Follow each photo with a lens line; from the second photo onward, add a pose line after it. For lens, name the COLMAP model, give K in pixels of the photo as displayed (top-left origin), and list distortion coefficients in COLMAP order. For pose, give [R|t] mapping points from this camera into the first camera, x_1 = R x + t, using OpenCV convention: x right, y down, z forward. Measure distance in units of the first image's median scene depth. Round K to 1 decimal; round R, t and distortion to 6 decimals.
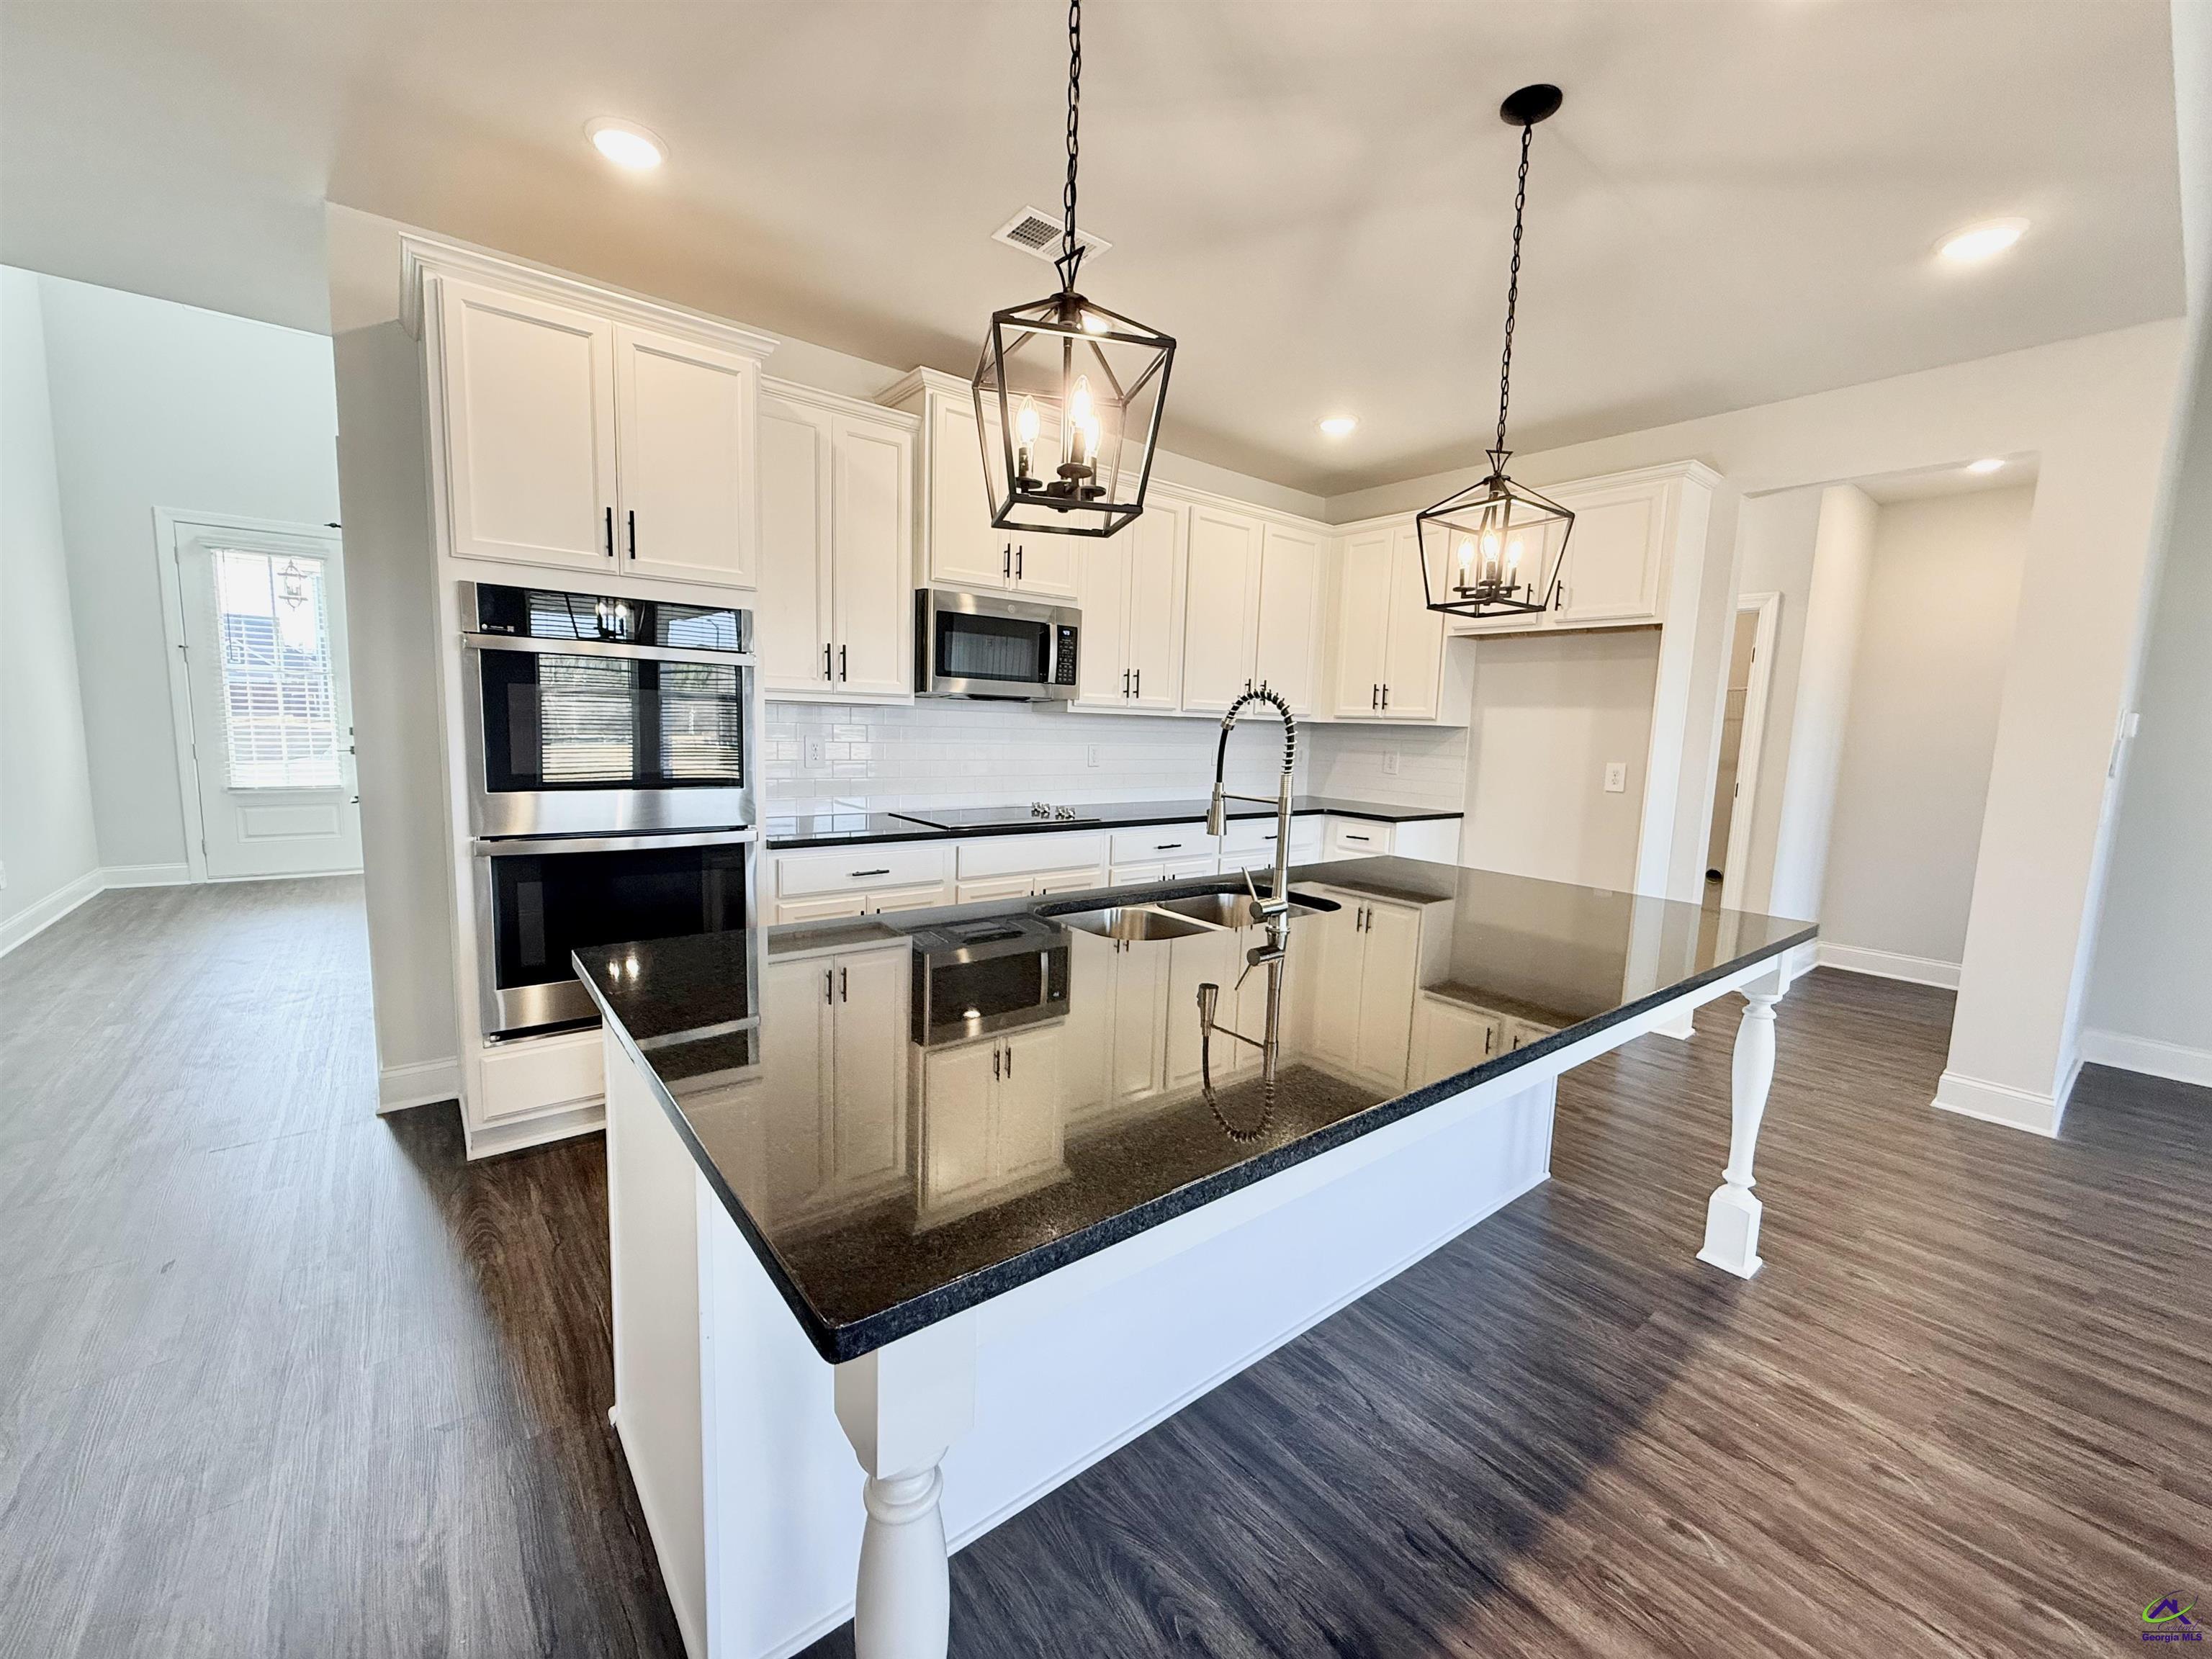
lens RADIAL K [[886.8, 0, 1102.9], [0, 886.8, 829.9], [0, 0, 1]] dist [0.004211, 0.000882]
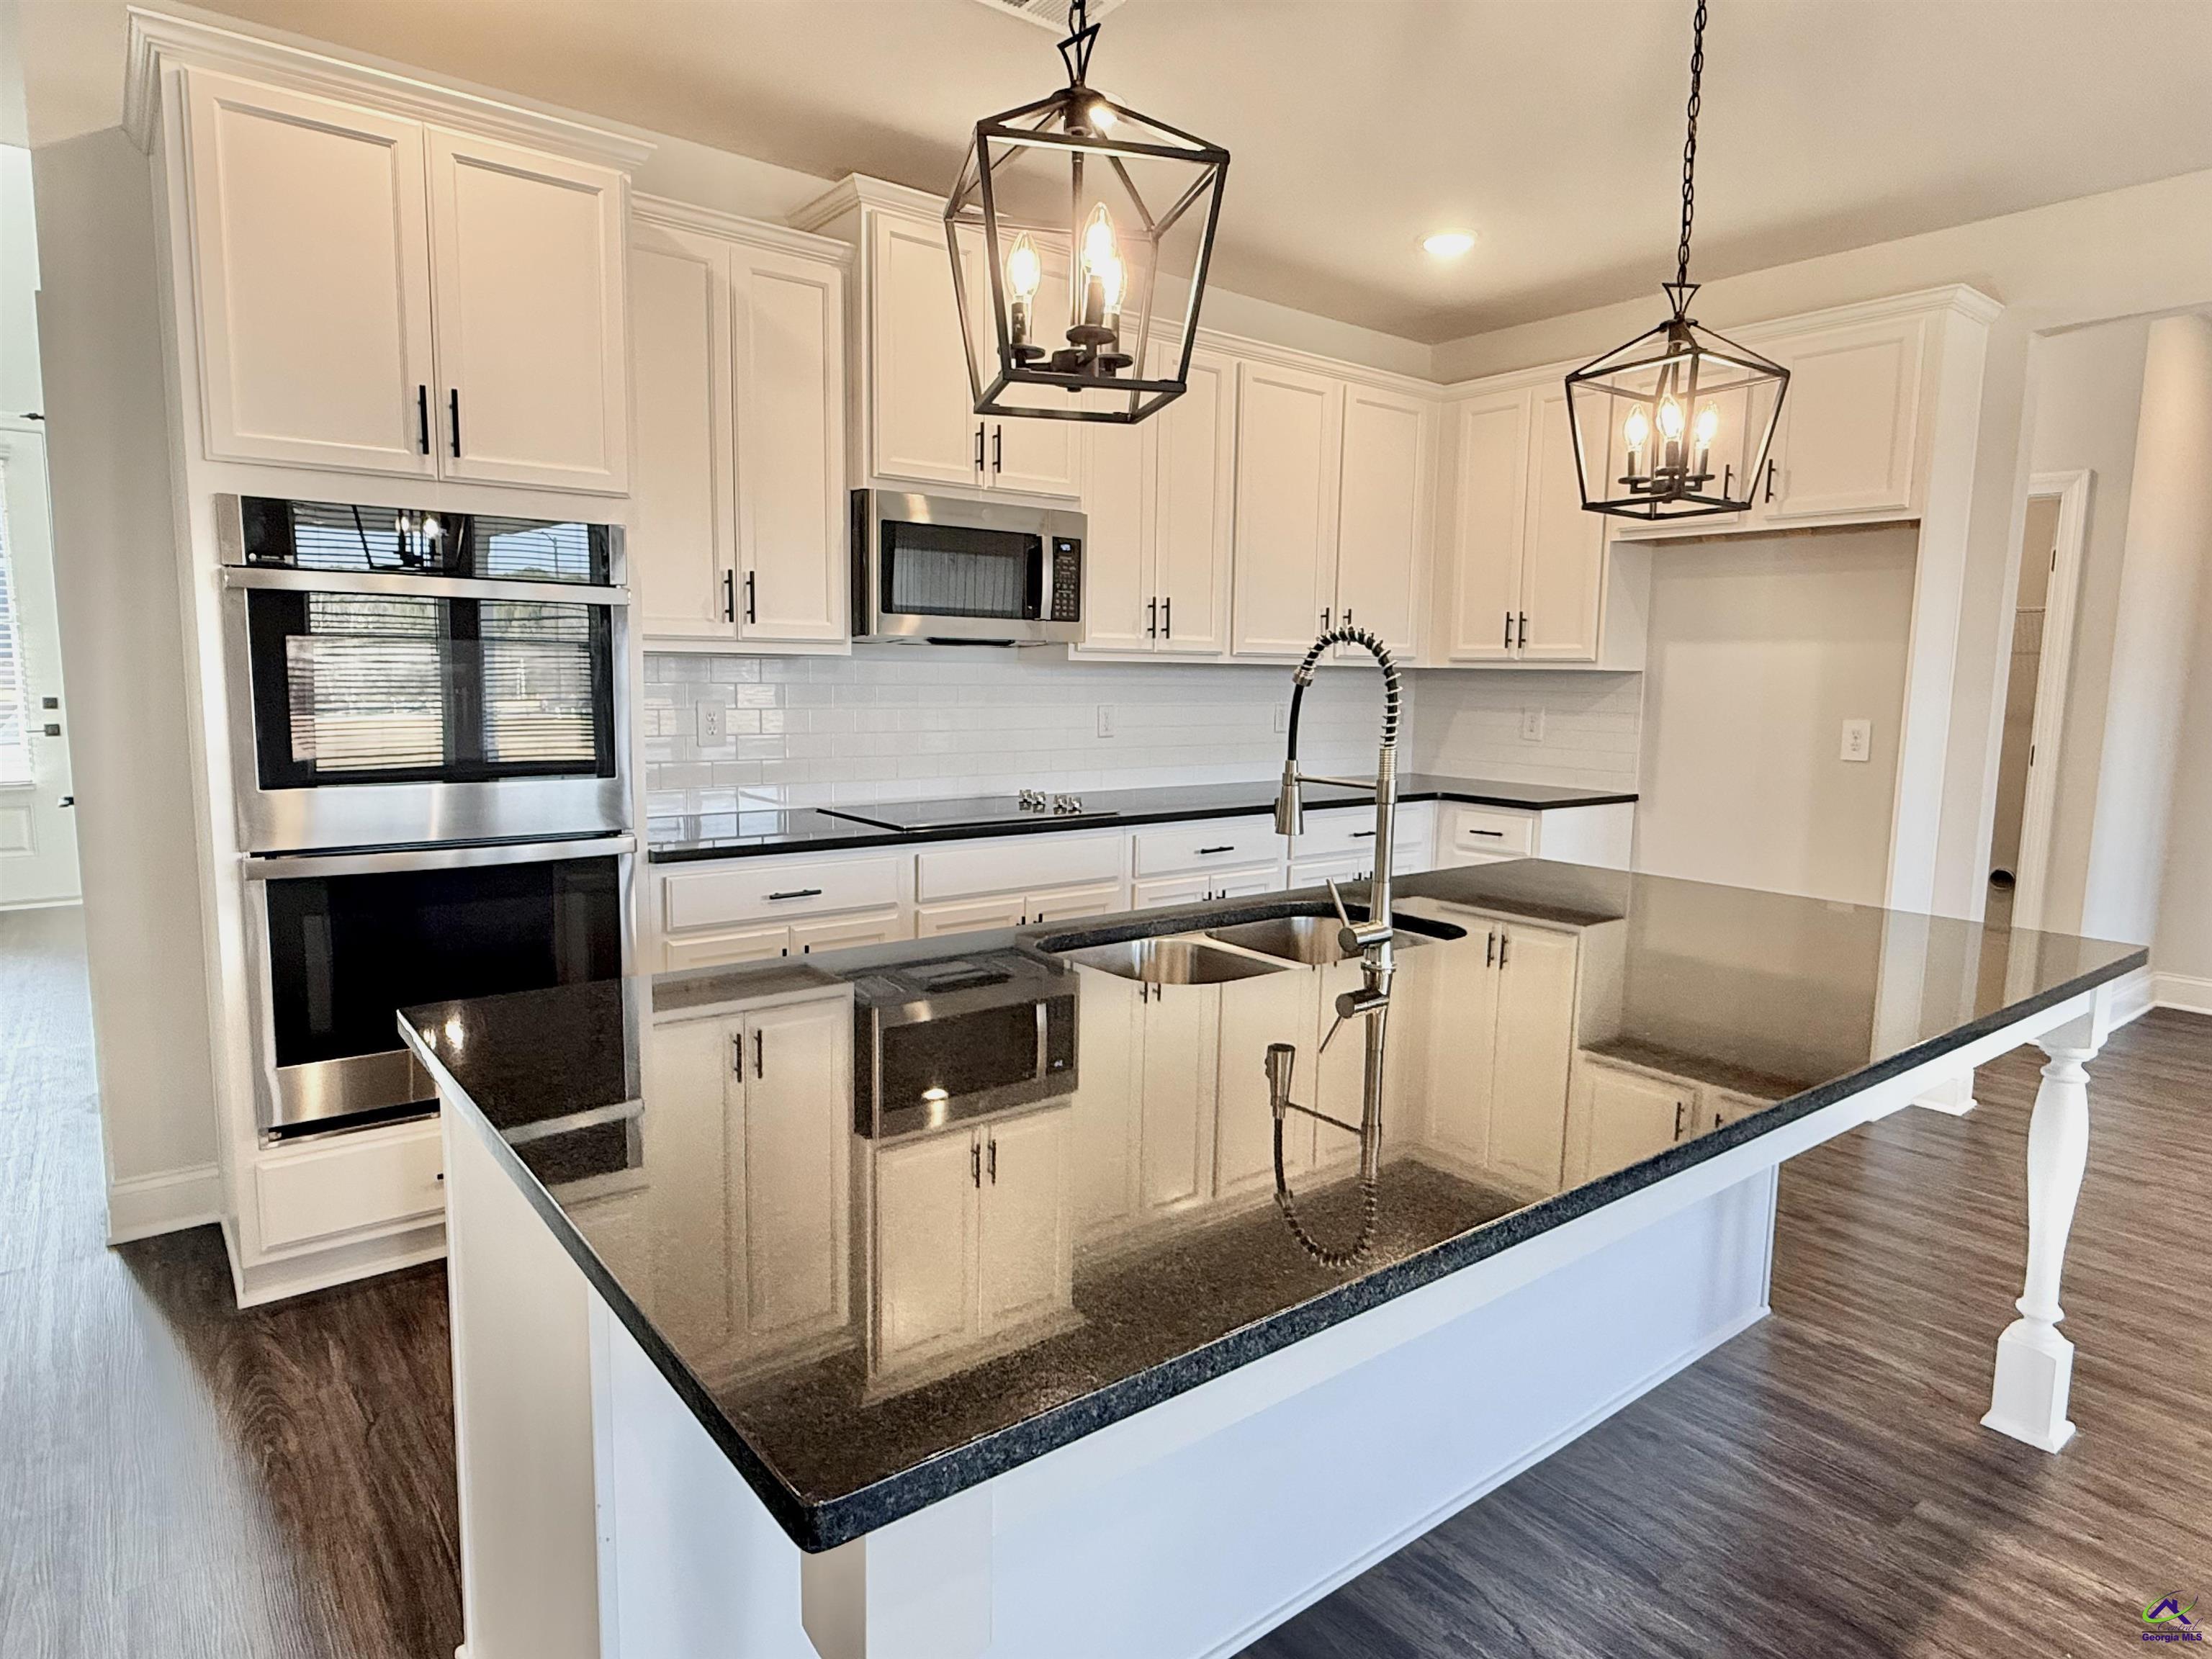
lens RADIAL K [[1281.3, 0, 1103.0], [0, 1281.3, 827.3], [0, 0, 1]] dist [0.003289, 0.002864]
pose [[0.999828, -0.016000, -0.009343, -0.008932], [0.016011, 0.999871, 0.001035, -0.002764], [0.009325, -0.001185, 0.999956, -0.020487]]
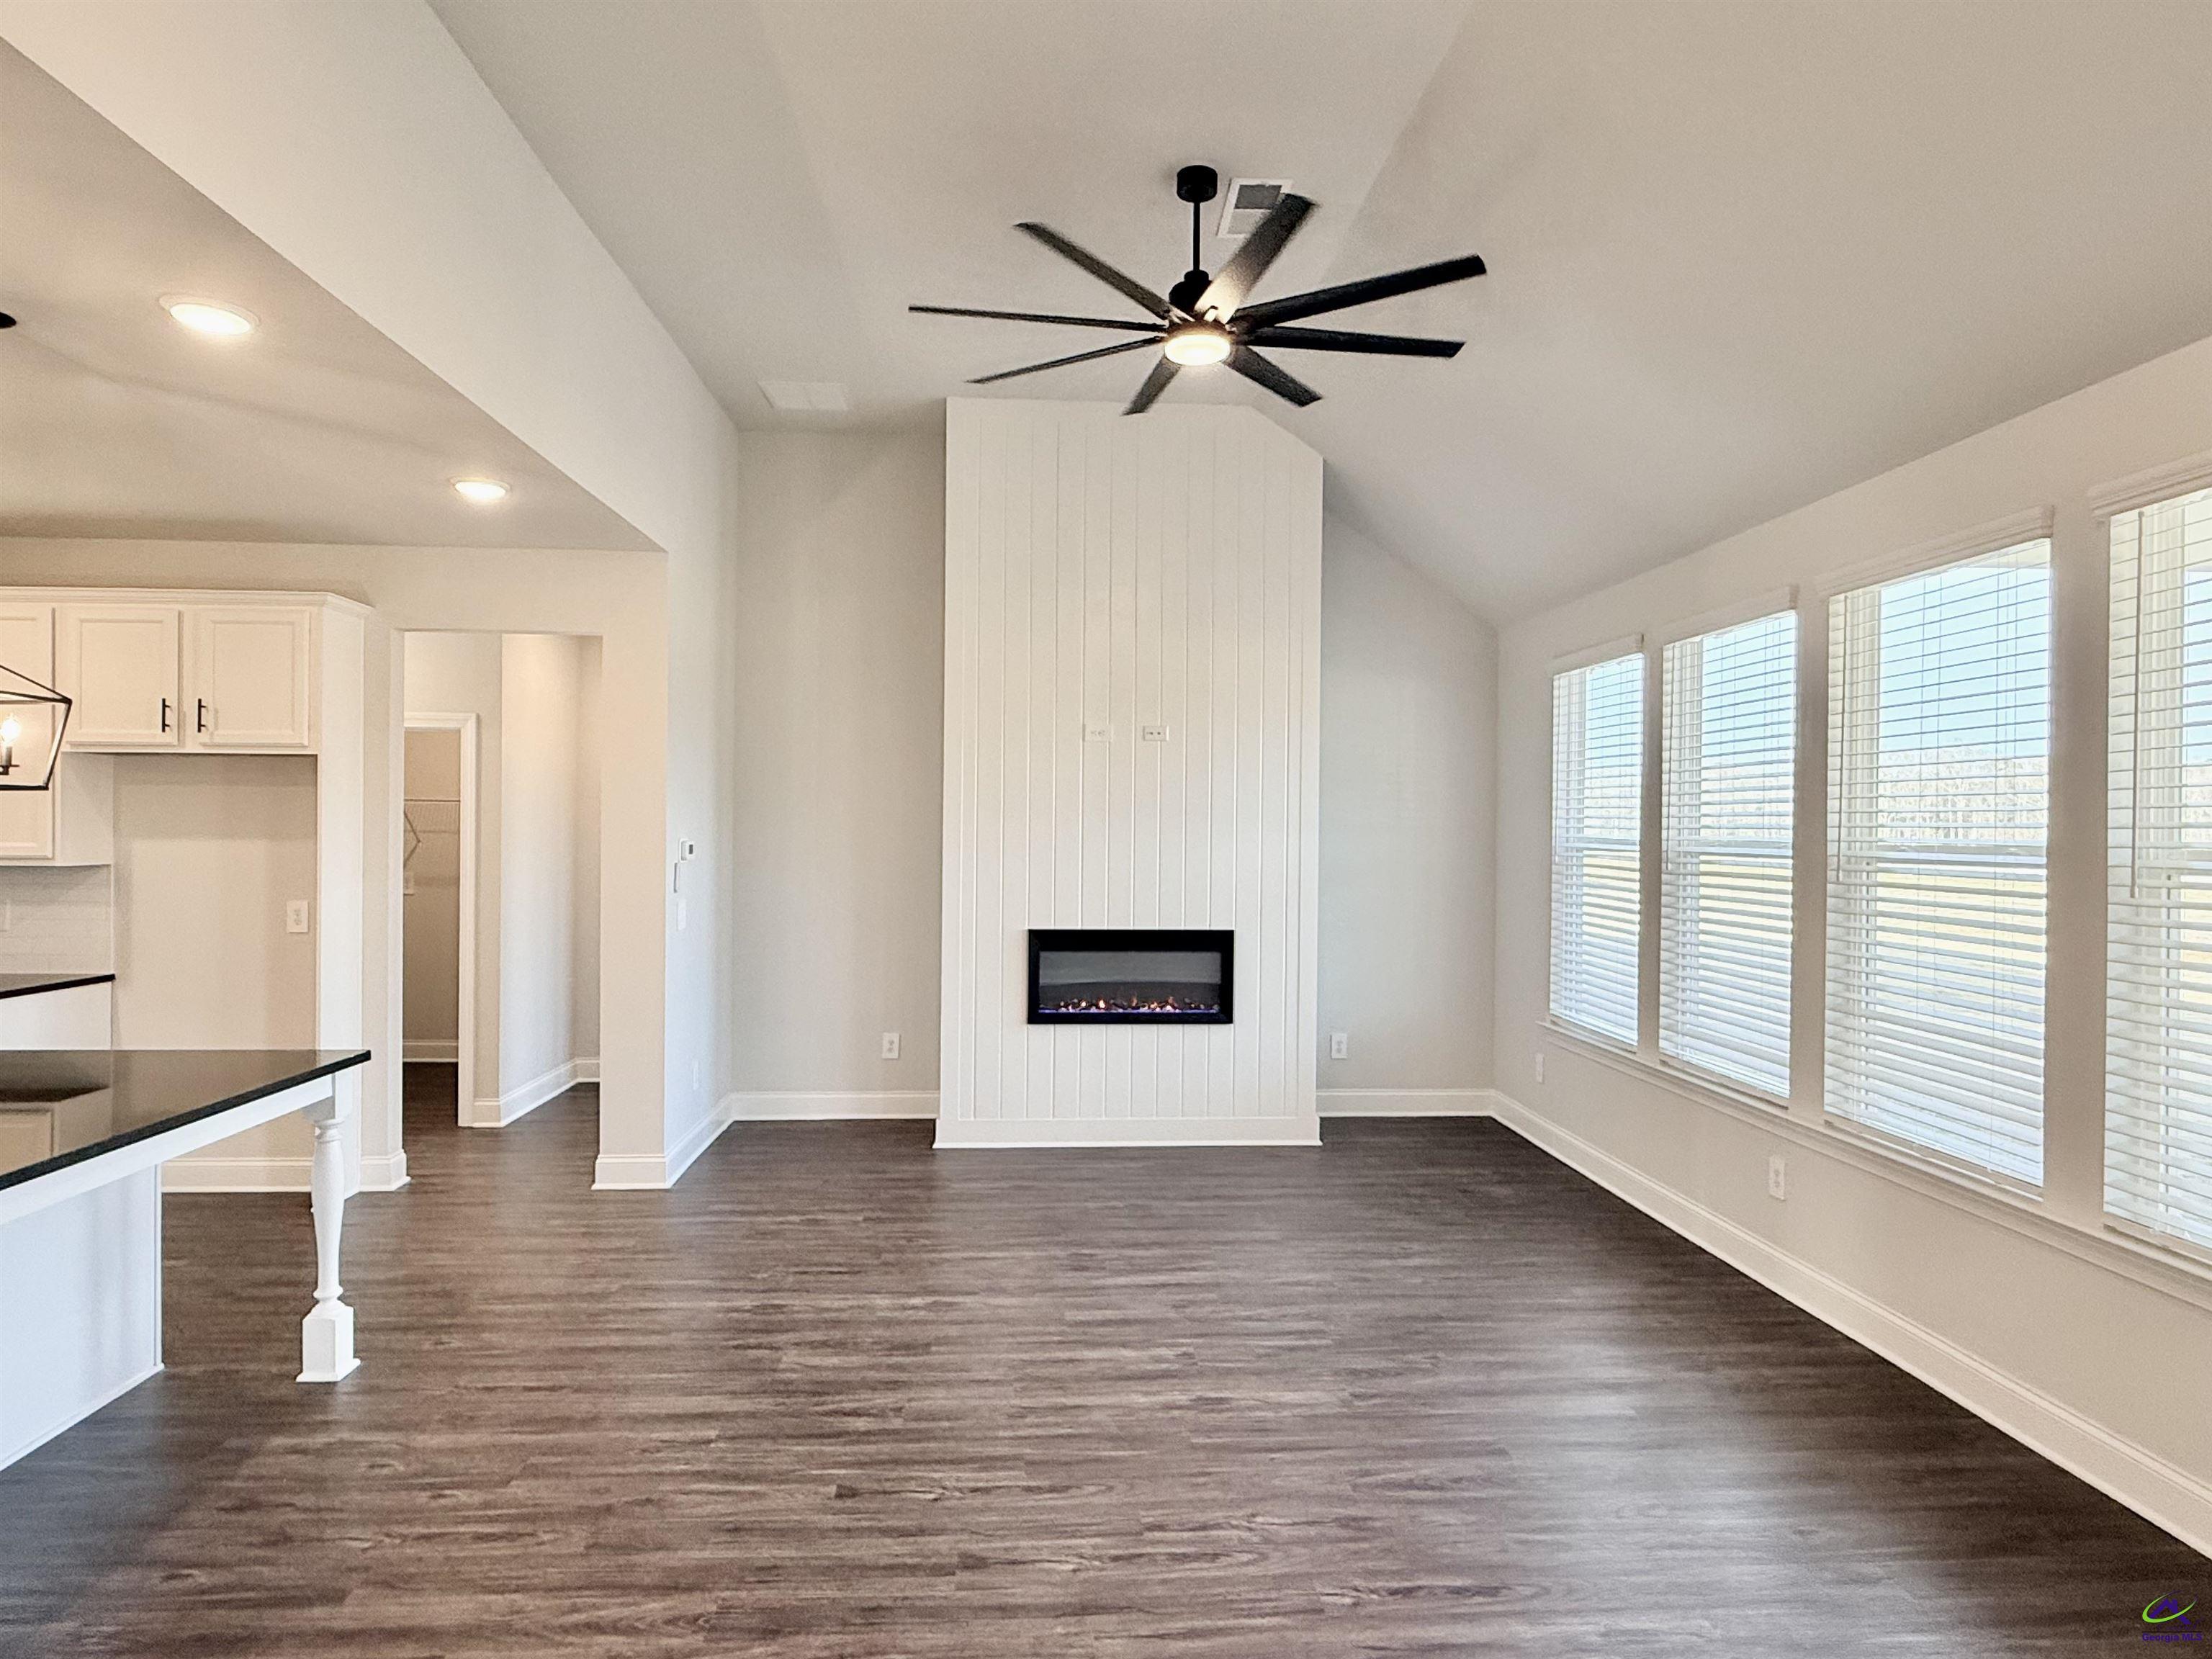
lens RADIAL K [[1281.3, 0, 1097.3], [0, 1281.3, 840.1], [0, 0, 1]] dist [0.003289, 0.002864]
pose [[0.582481, -0.037302, 0.811988, -0.001501], [0.111010, 0.993237, -0.034005, -0.004883], [-0.805228, 0.109946, 0.582683, -0.687483]]
